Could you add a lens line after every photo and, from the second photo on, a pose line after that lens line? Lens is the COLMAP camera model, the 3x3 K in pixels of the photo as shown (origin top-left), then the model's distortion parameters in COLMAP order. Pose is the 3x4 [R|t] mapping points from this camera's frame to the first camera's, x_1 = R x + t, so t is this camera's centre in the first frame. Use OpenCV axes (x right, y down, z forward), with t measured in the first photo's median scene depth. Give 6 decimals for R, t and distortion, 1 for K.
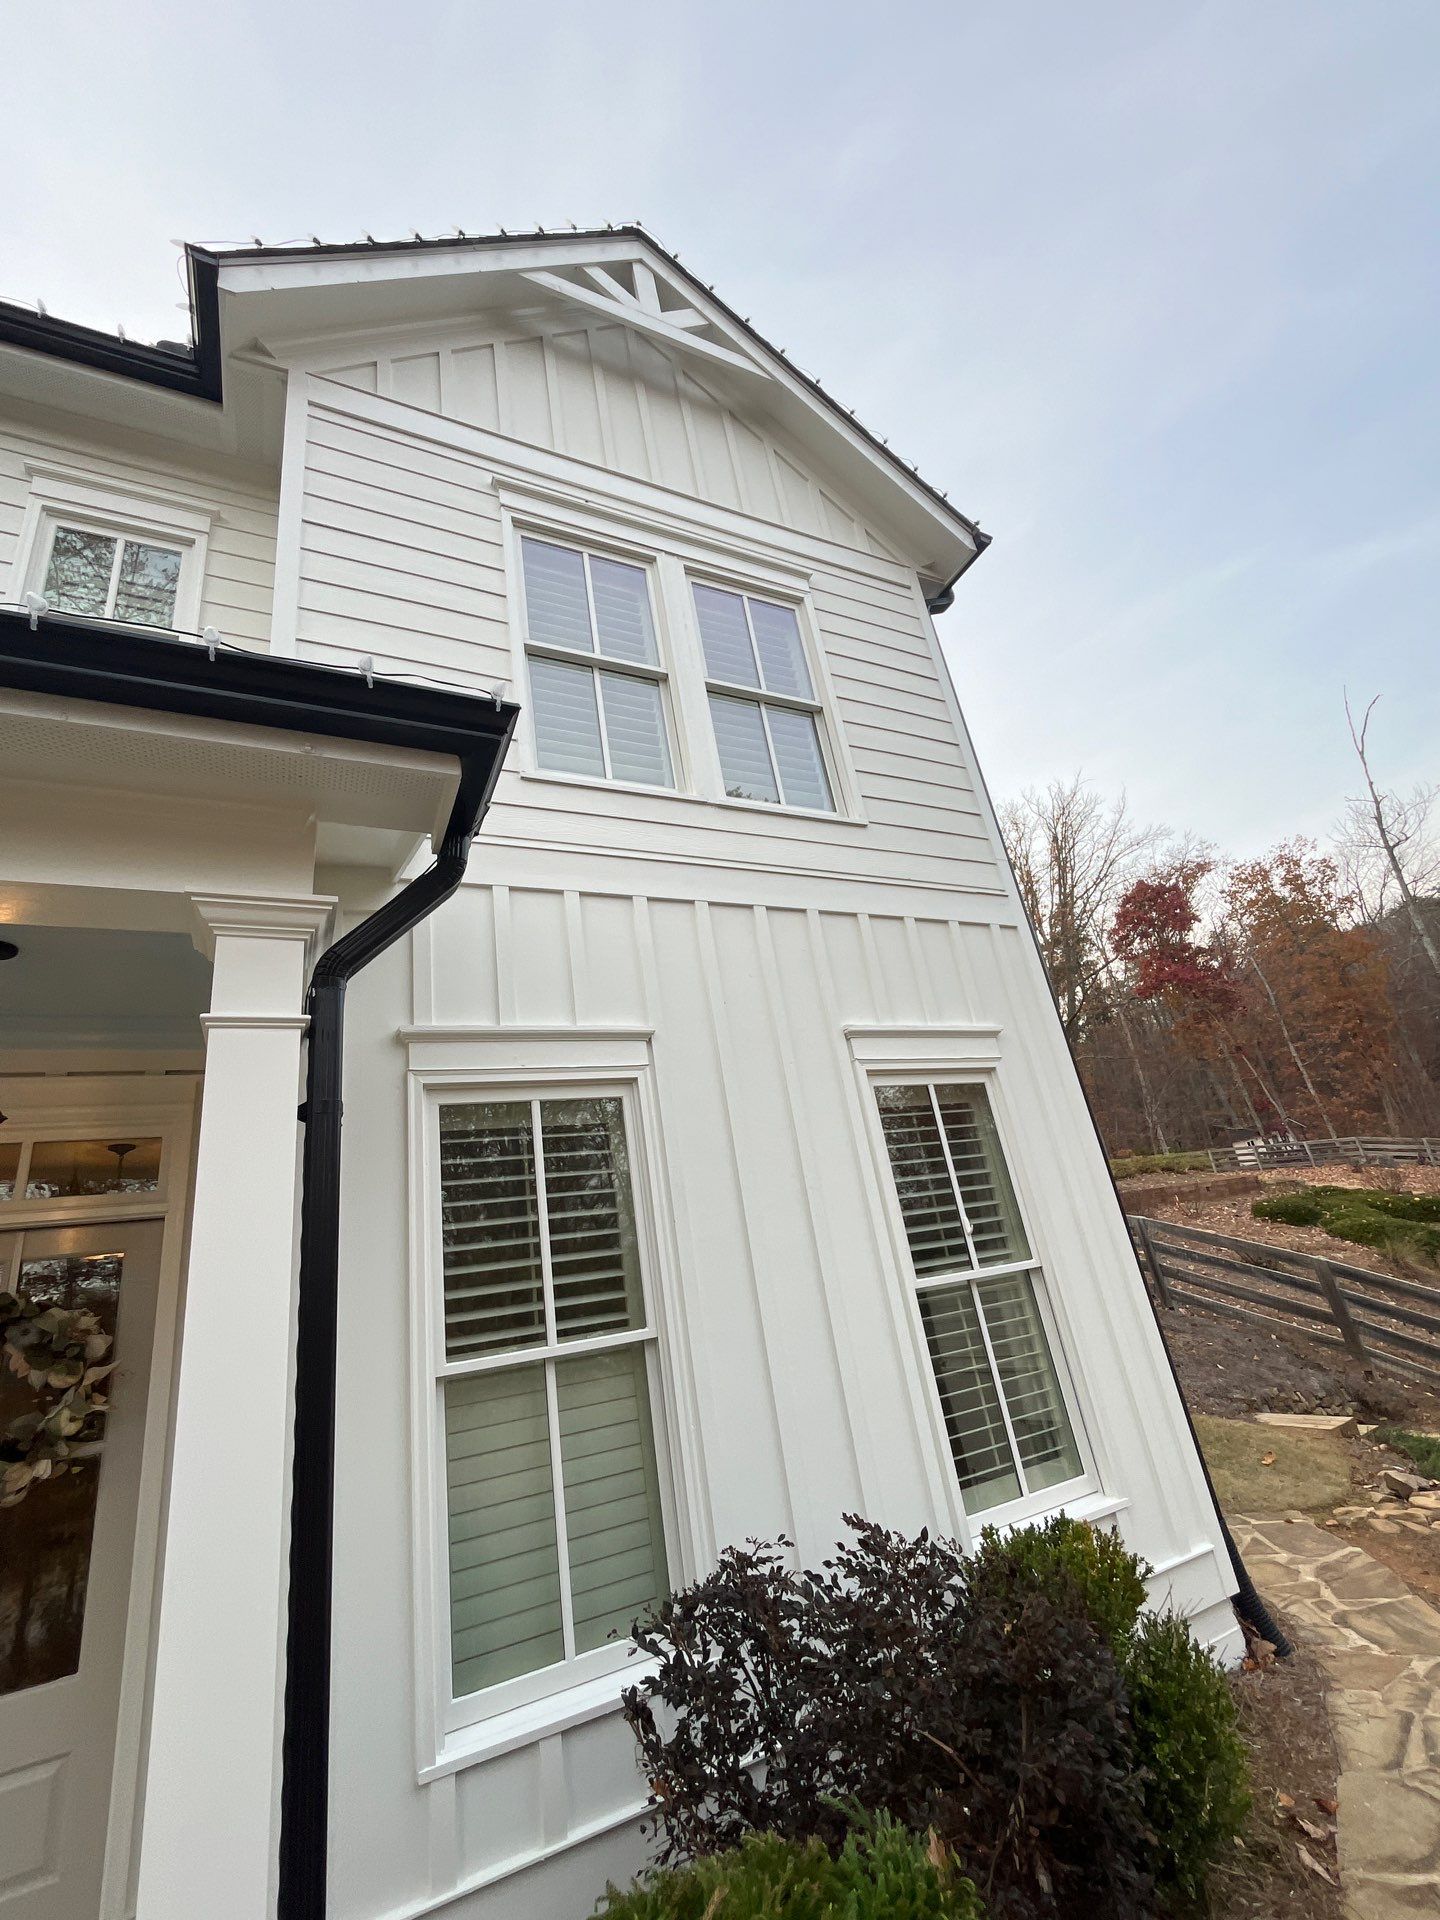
lens RADIAL K [[835.7, 0, 723.1], [0, 835.7, 959.2], [0, 0, 1]] dist [-0.003415, -0.000347]
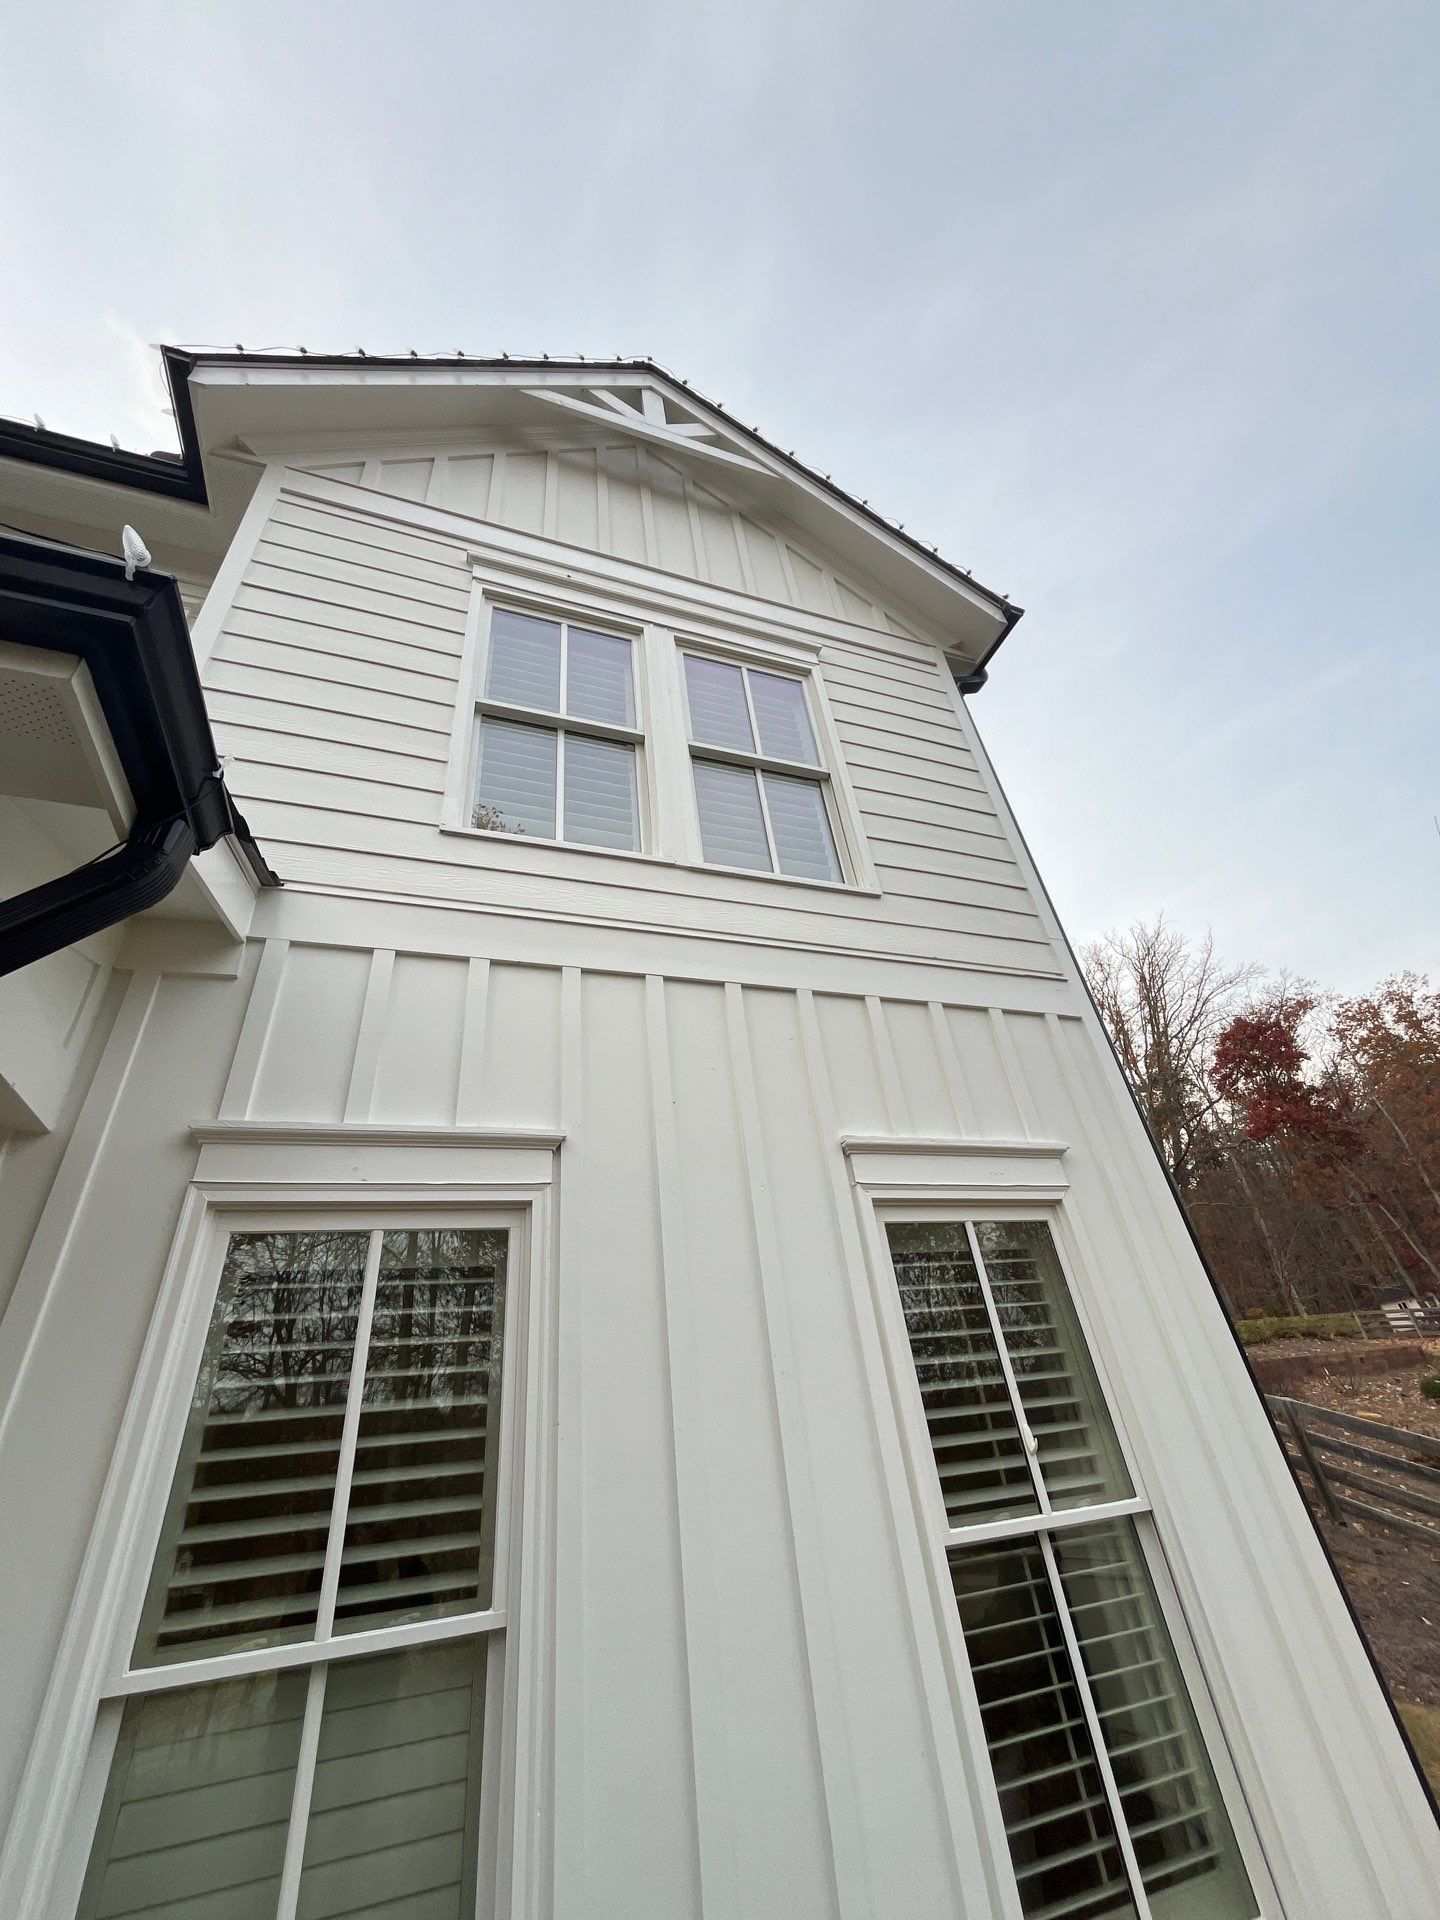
lens RADIAL K [[776.5, 0, 722.4], [0, 776.5, 958.7], [0, 0, 1]] dist [-0.002773, -0.000006]
pose [[0.992360, -0.021879, -0.121419, 0.102583], [-0.000554, 0.983350, -0.181721, 0.039378], [0.123373, 0.180400, 0.975825, 0.222688]]
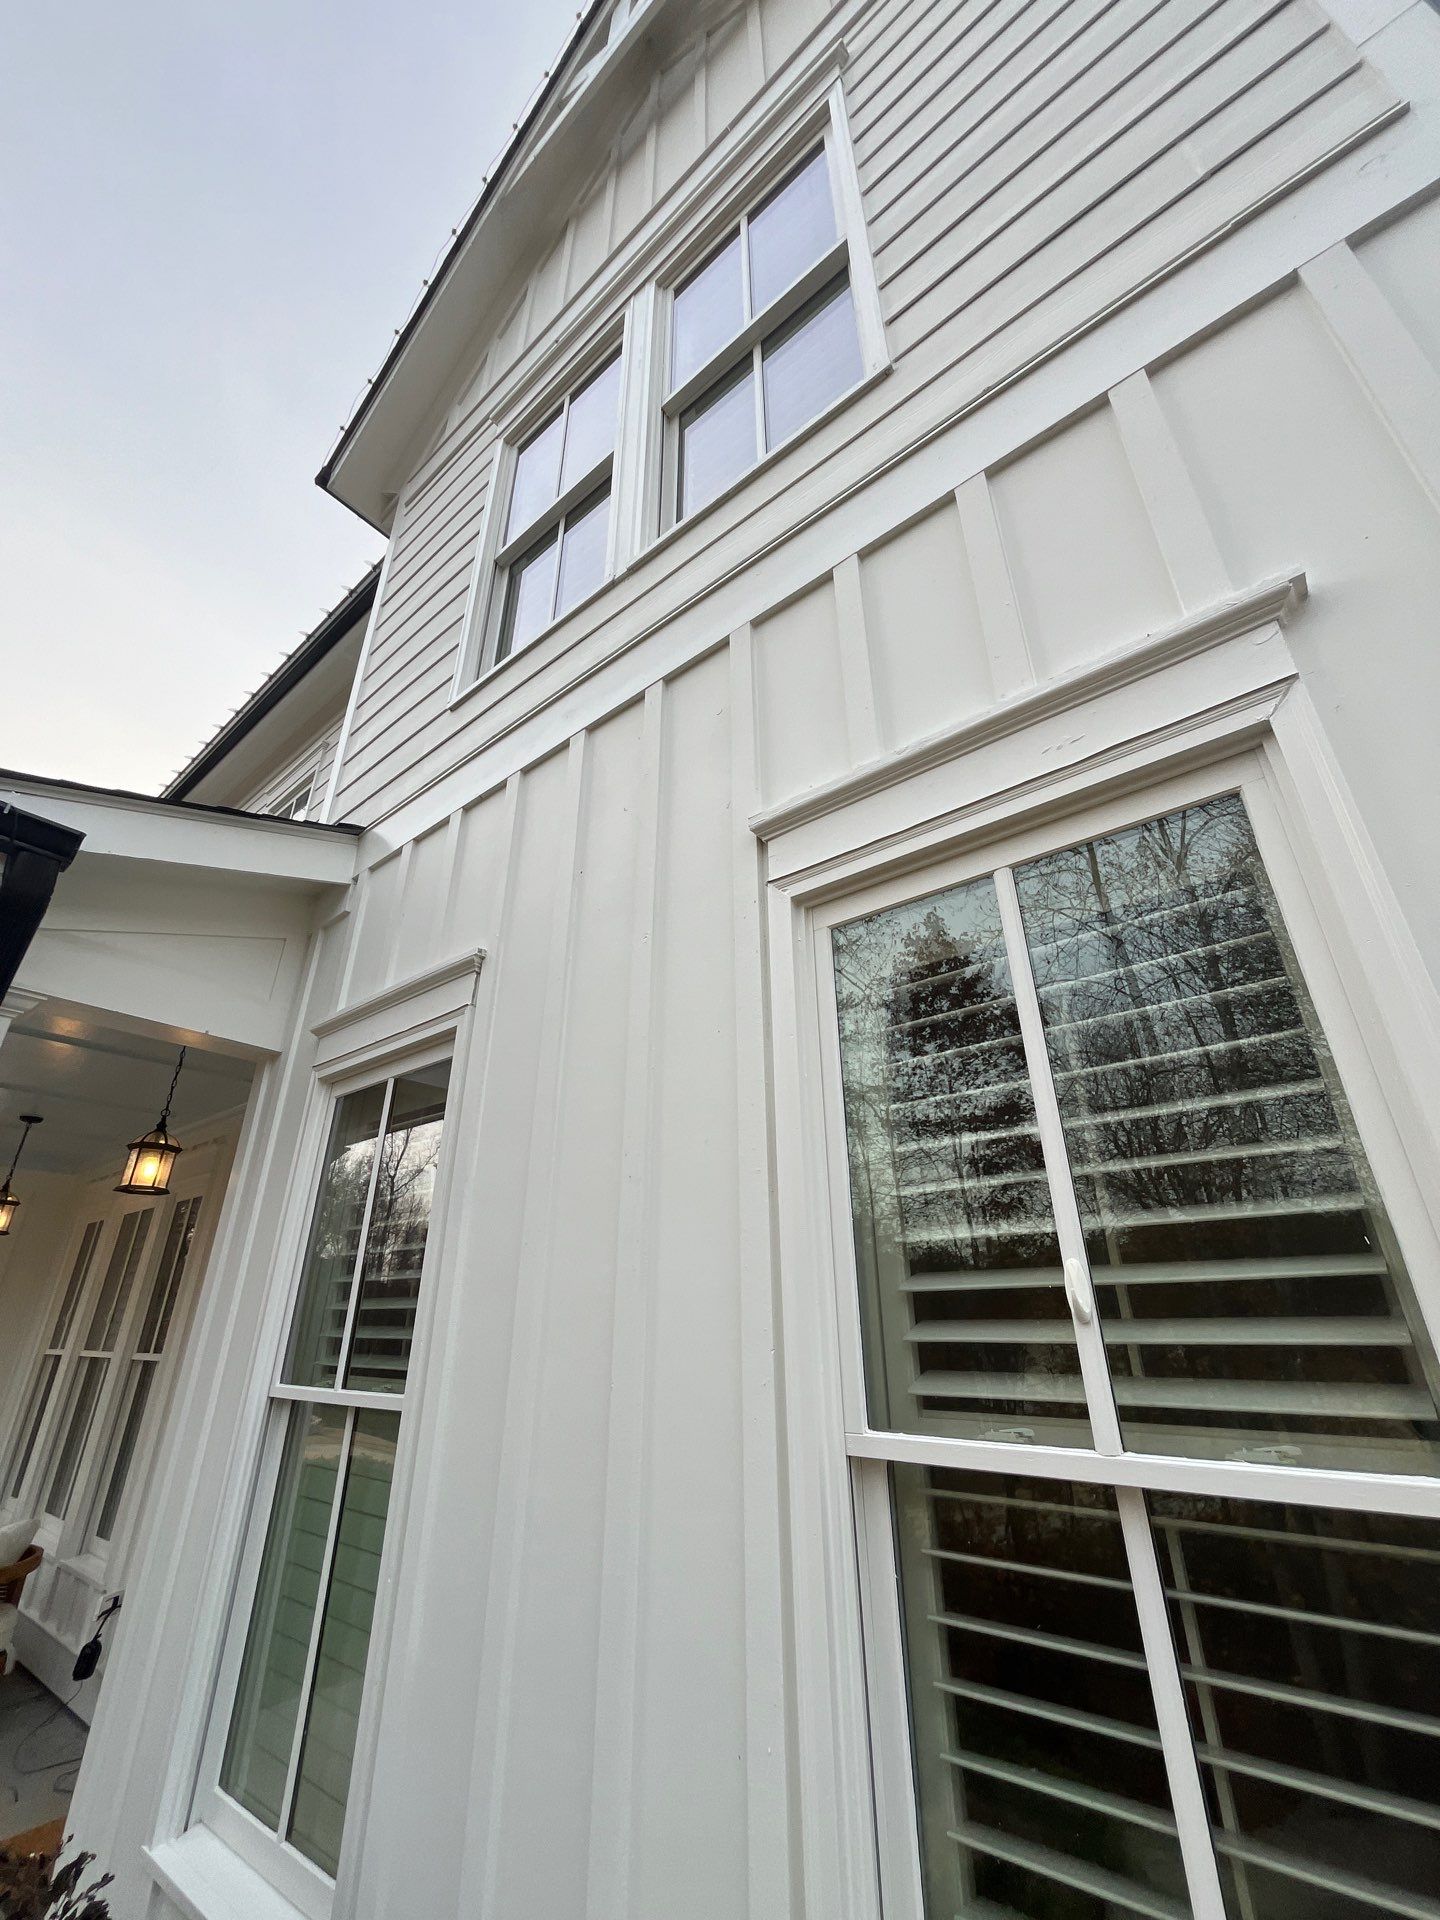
lens RADIAL K [[774.3, 0, 724.1], [0, 774.3, 958.0], [0, 0, 1]] dist [-0.003566, 0.000536]
pose [[0.423988, -0.243295, -0.872377, 0.401220], [0.291008, 0.948760, -0.123164, 0.161886], [0.857641, -0.201648, 0.473064, 0.619074]]
